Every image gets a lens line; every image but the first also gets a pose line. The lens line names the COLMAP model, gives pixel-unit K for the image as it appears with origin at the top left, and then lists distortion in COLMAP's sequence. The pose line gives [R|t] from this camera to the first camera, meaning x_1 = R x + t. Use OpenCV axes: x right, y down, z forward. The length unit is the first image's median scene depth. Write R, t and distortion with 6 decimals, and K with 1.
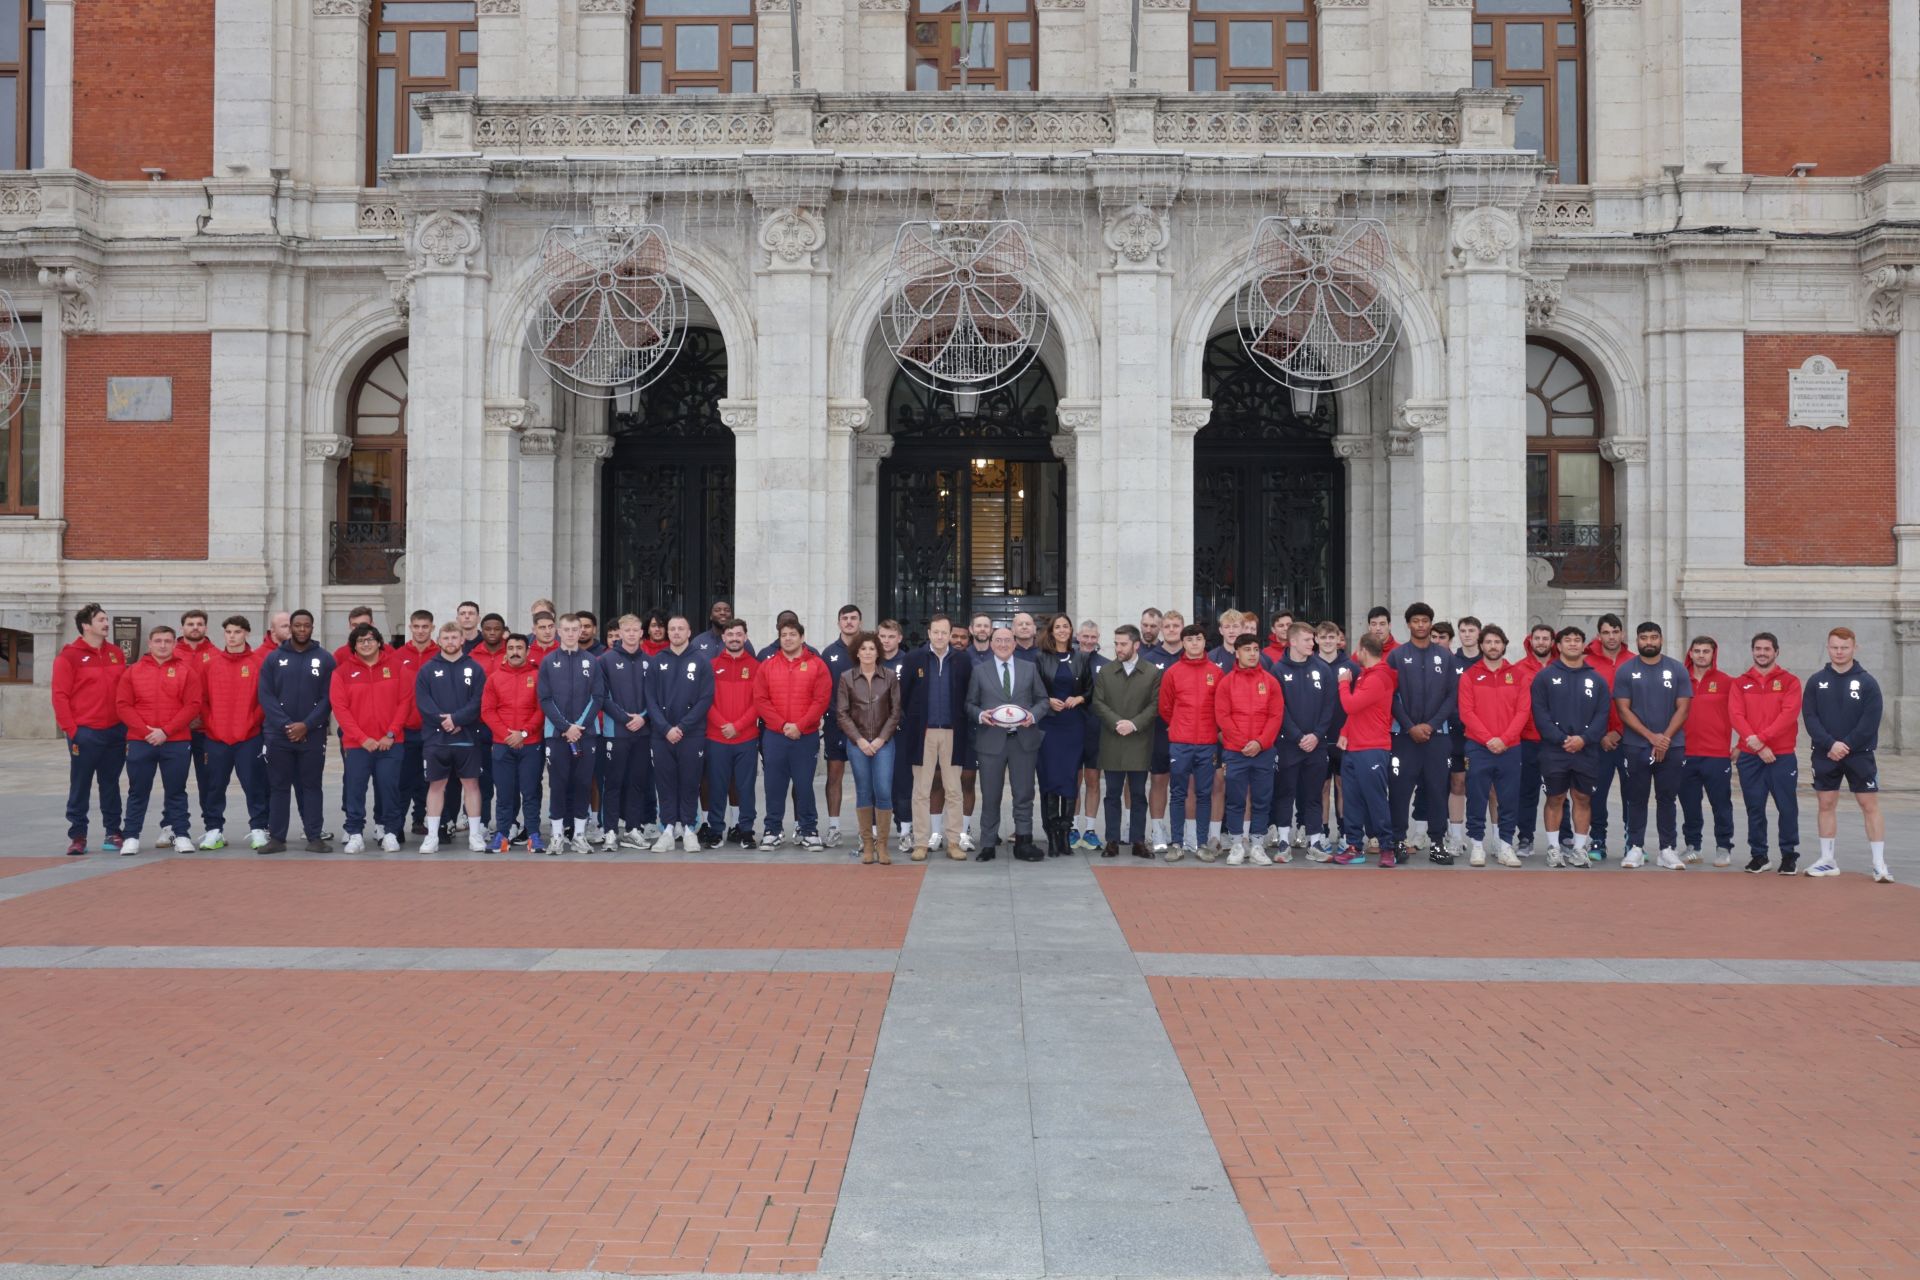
lens RADIAL K [[1977.4, 0, 986.4], [0, 1977.4, 636.3], [0, 0, 1]] dist [-0.090953, 0.245872]
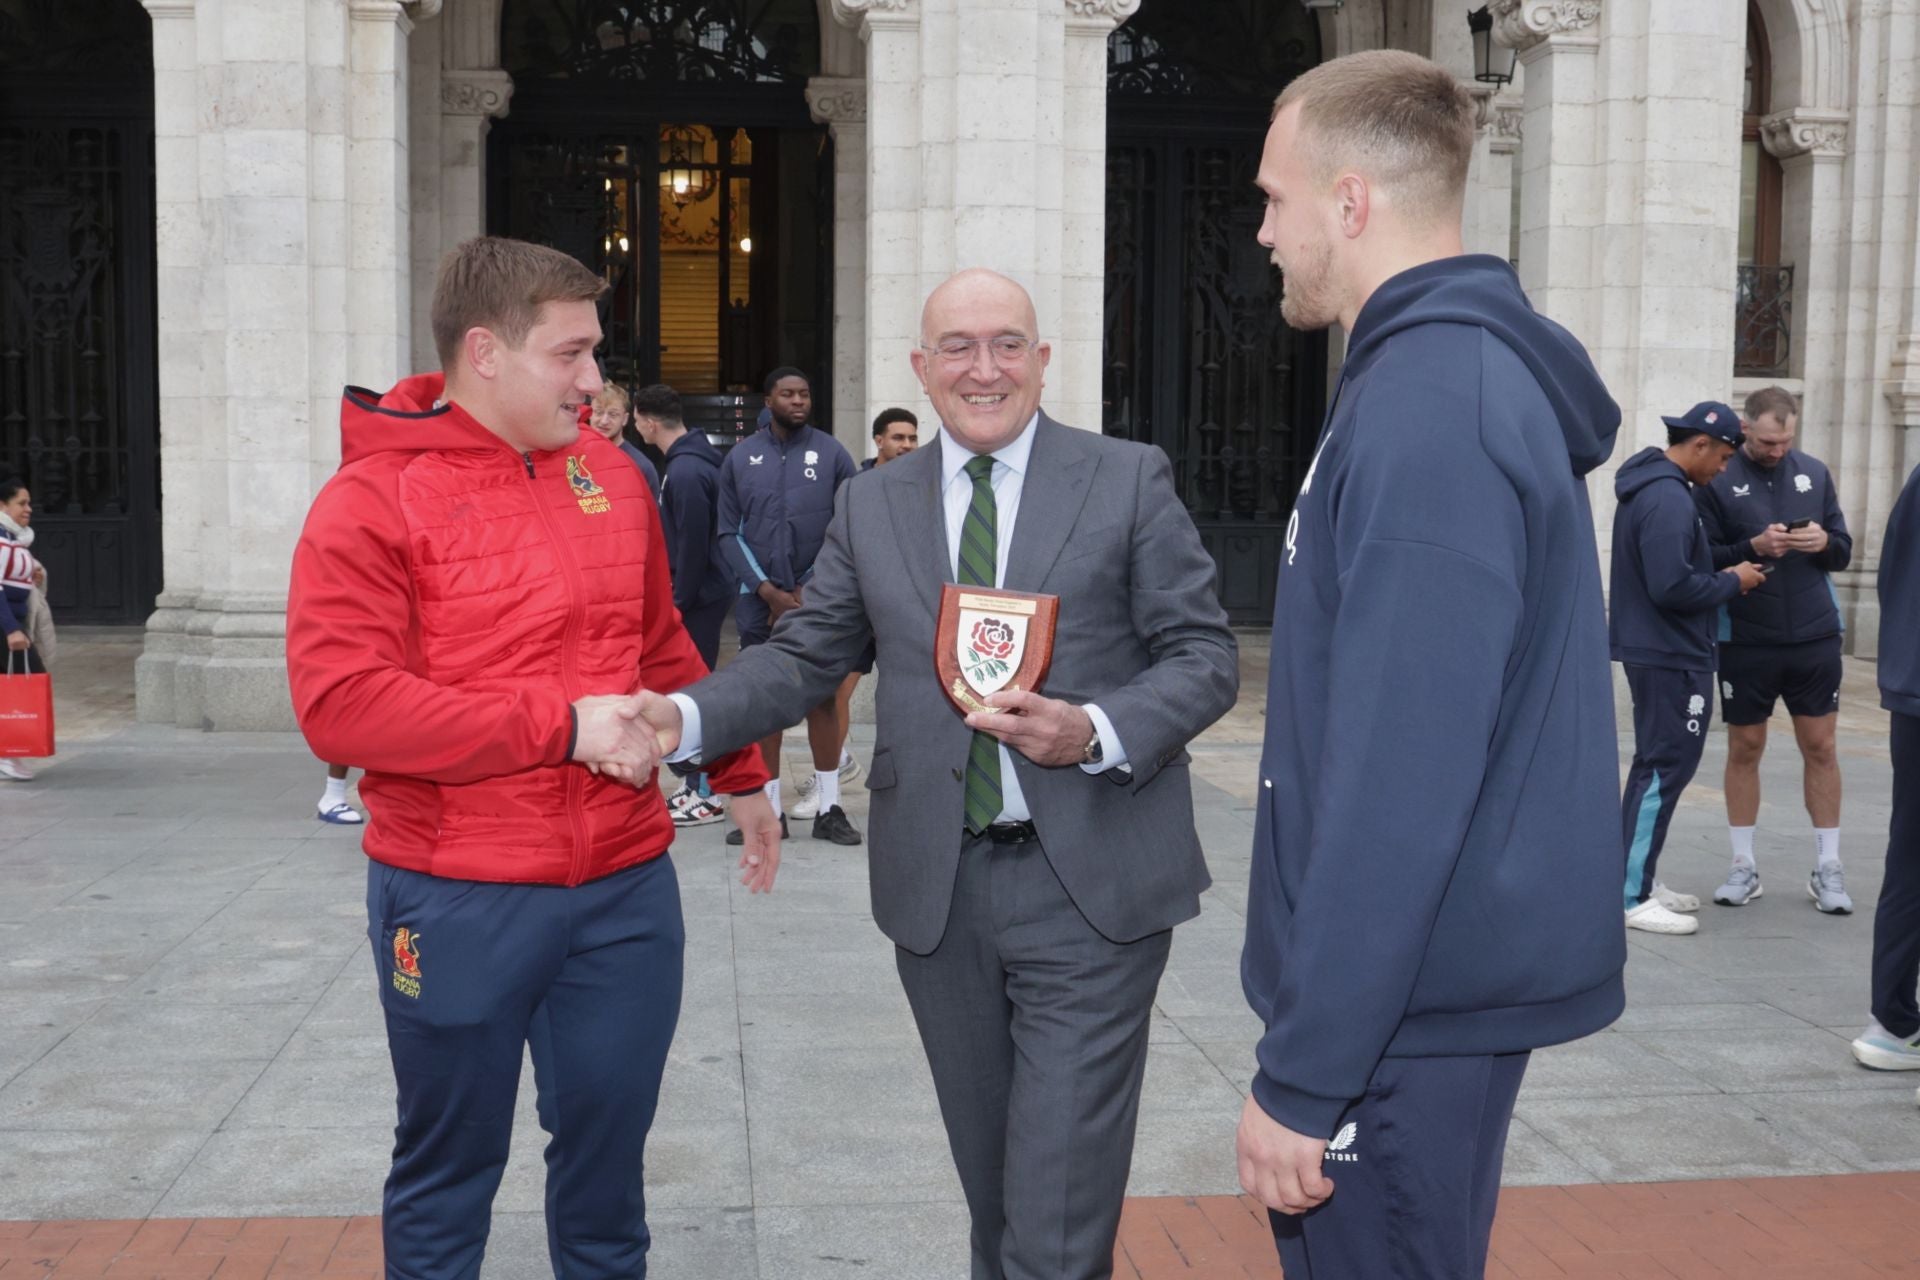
lens RADIAL K [[2105.4, 0, 985.6], [0, 2105.4, 654.2], [0, 0, 1]] dist [-0.074324, 0.072377]
pose [[0.990783, -0.006053, 0.135320, 0.002305], [-0.005006, 0.996683, 0.081231, 0.007411], [-0.135363, -0.081160, 0.987466, 0.359135]]
